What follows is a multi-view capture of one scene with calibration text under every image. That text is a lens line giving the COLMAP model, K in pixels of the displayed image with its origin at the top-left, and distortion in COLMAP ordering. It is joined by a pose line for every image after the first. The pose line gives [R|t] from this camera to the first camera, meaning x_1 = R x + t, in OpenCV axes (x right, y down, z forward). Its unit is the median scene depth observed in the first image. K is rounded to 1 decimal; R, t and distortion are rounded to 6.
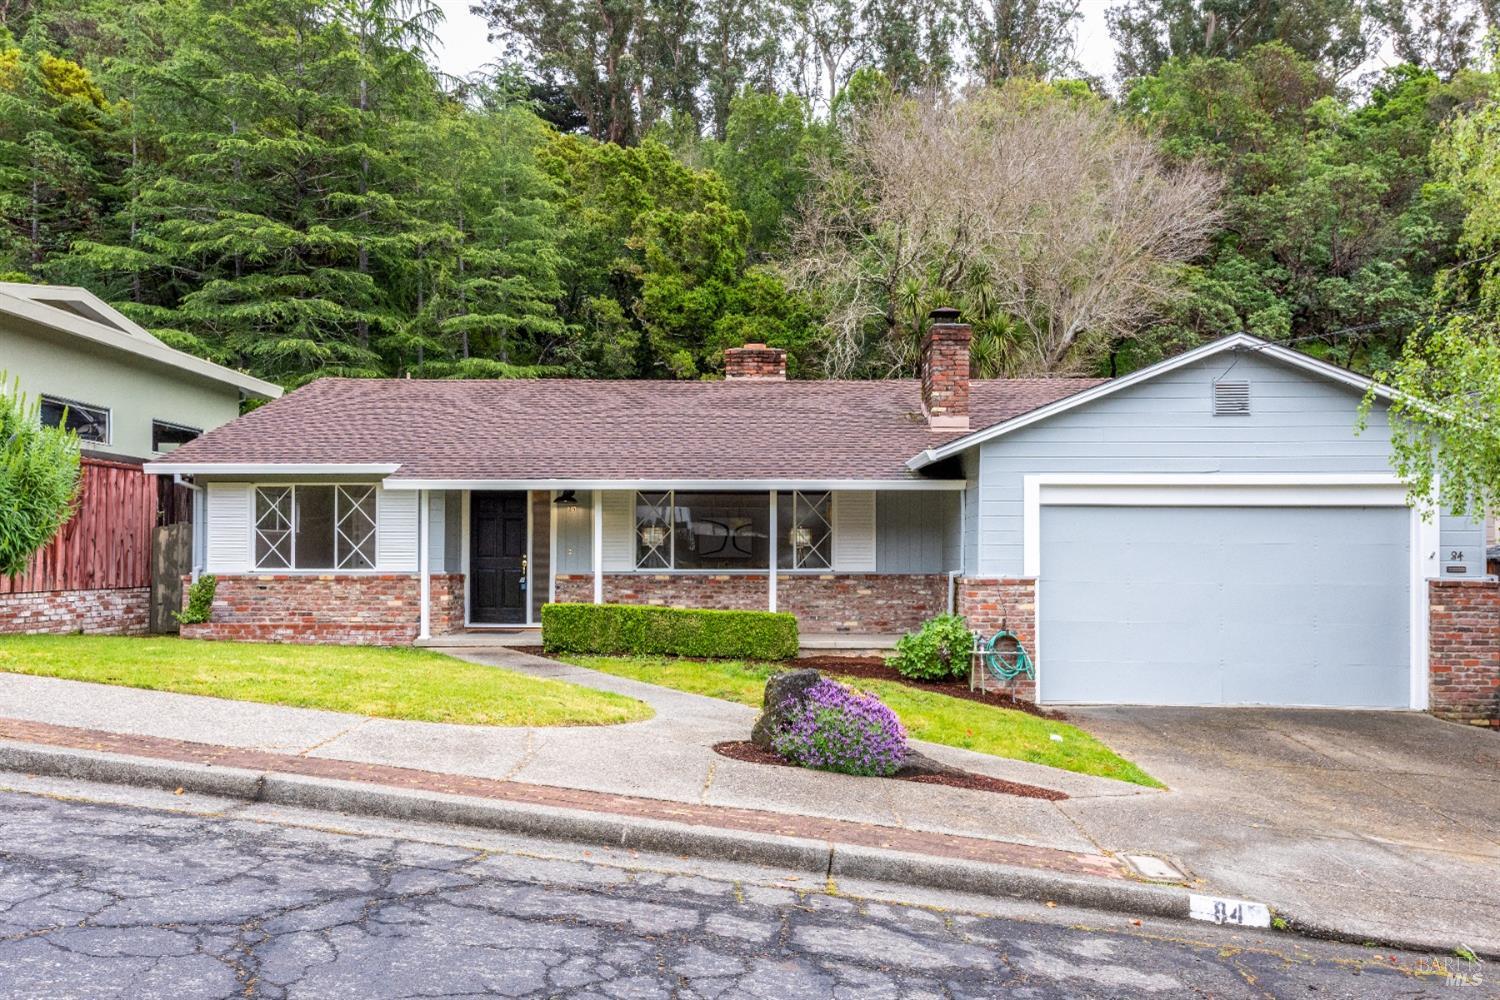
lens RADIAL K [[1029.0, 0, 741.5], [0, 1029.0, 541.4], [0, 0, 1]] dist [0.033155, -0.014405]
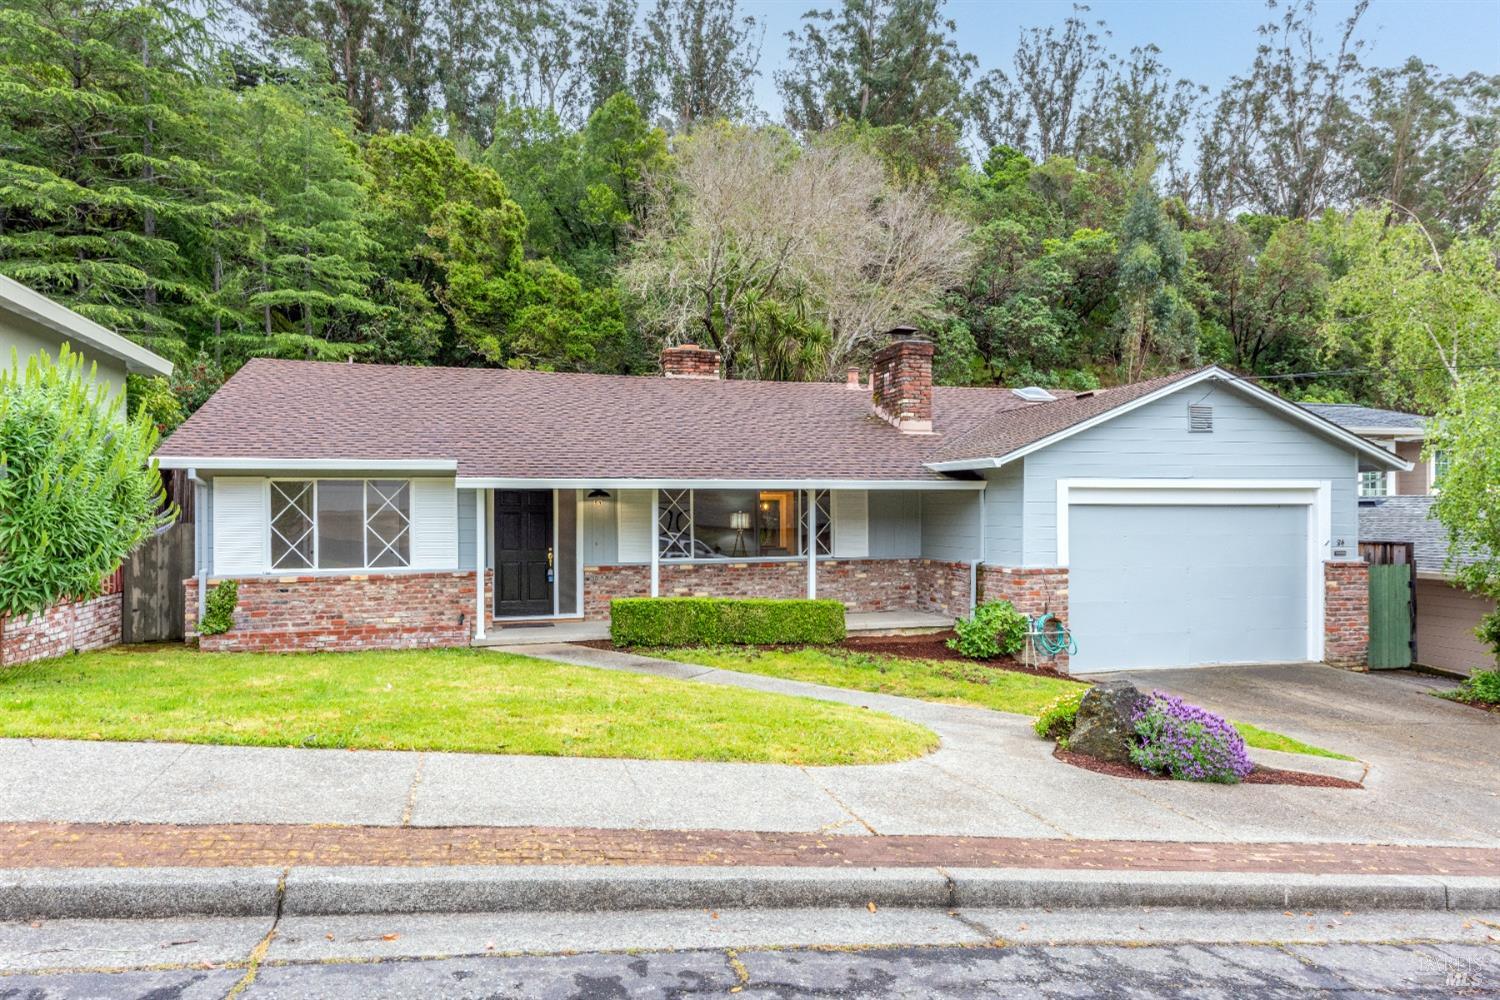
lens RADIAL K [[876.1, 0, 719.5], [0, 876.1, 515.1], [0, 0, 1]] dist [0.034484, -0.008244]
pose [[0.956479, -0.008409, 0.291681, -0.304965], [0.003738, 0.999856, 0.016570, -0.033317], [-0.291778, -0.014758, 0.956372, 0.121214]]
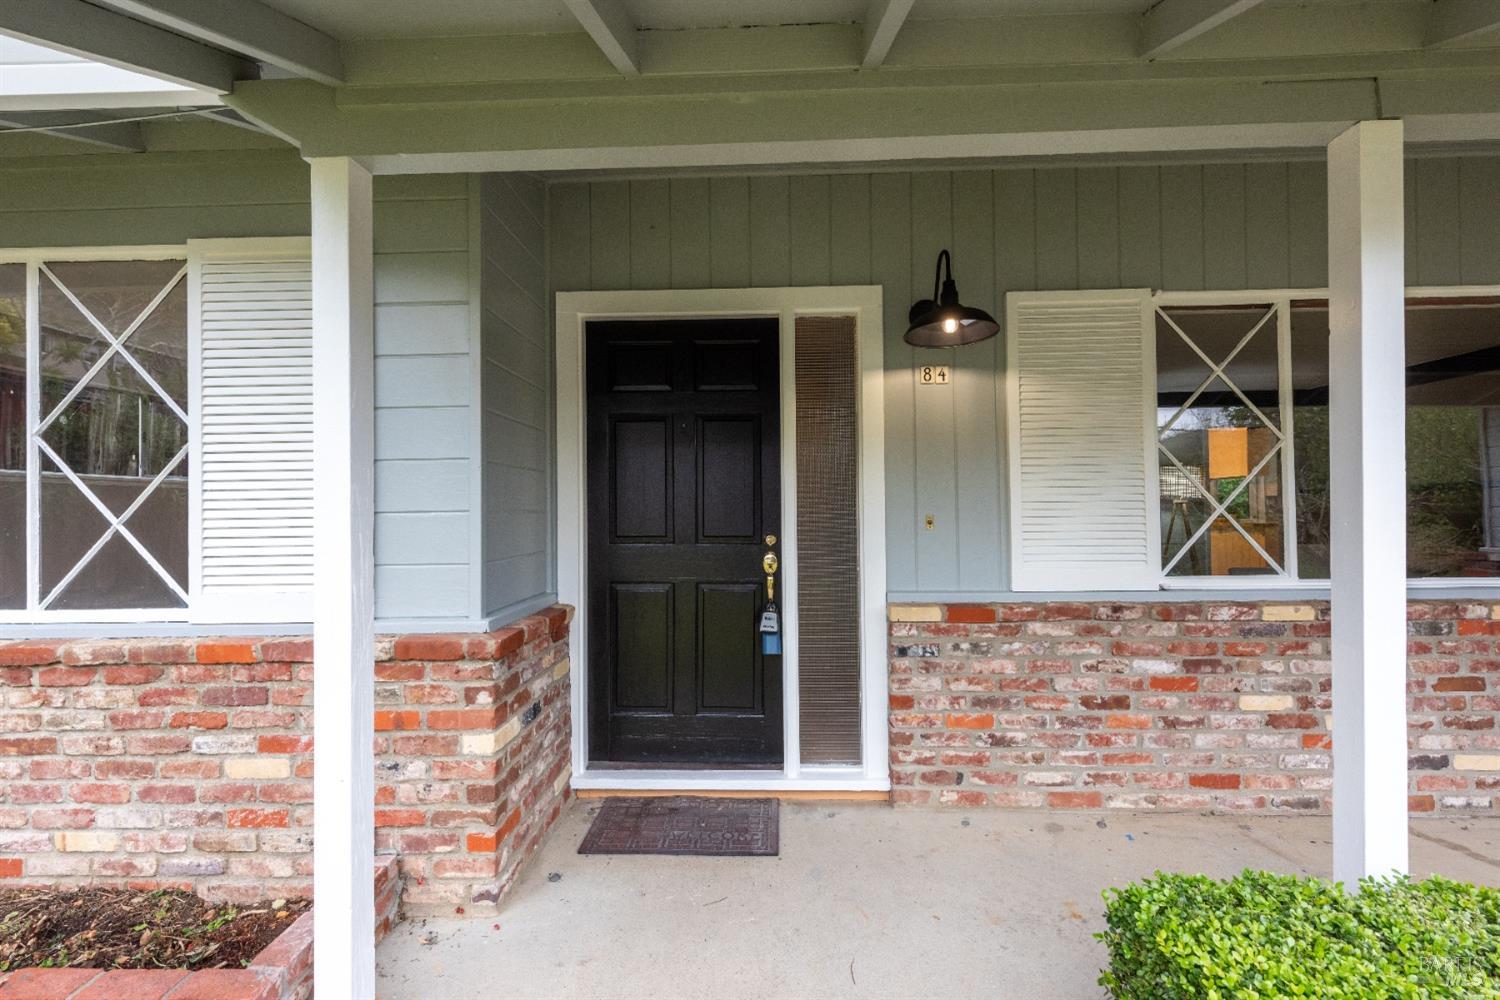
lens RADIAL K [[656.4, 0, 749.8], [0, 656.4, 501.2], [0, 0, 1]] dist [0.004976, 0.000007]
pose [[0.999920, -0.012610, 0.000299, -0.217356], [0.012610, 0.999920, -0.000249, 0.003193], [-0.000296, 0.000253, 1.000000, 0.815599]]
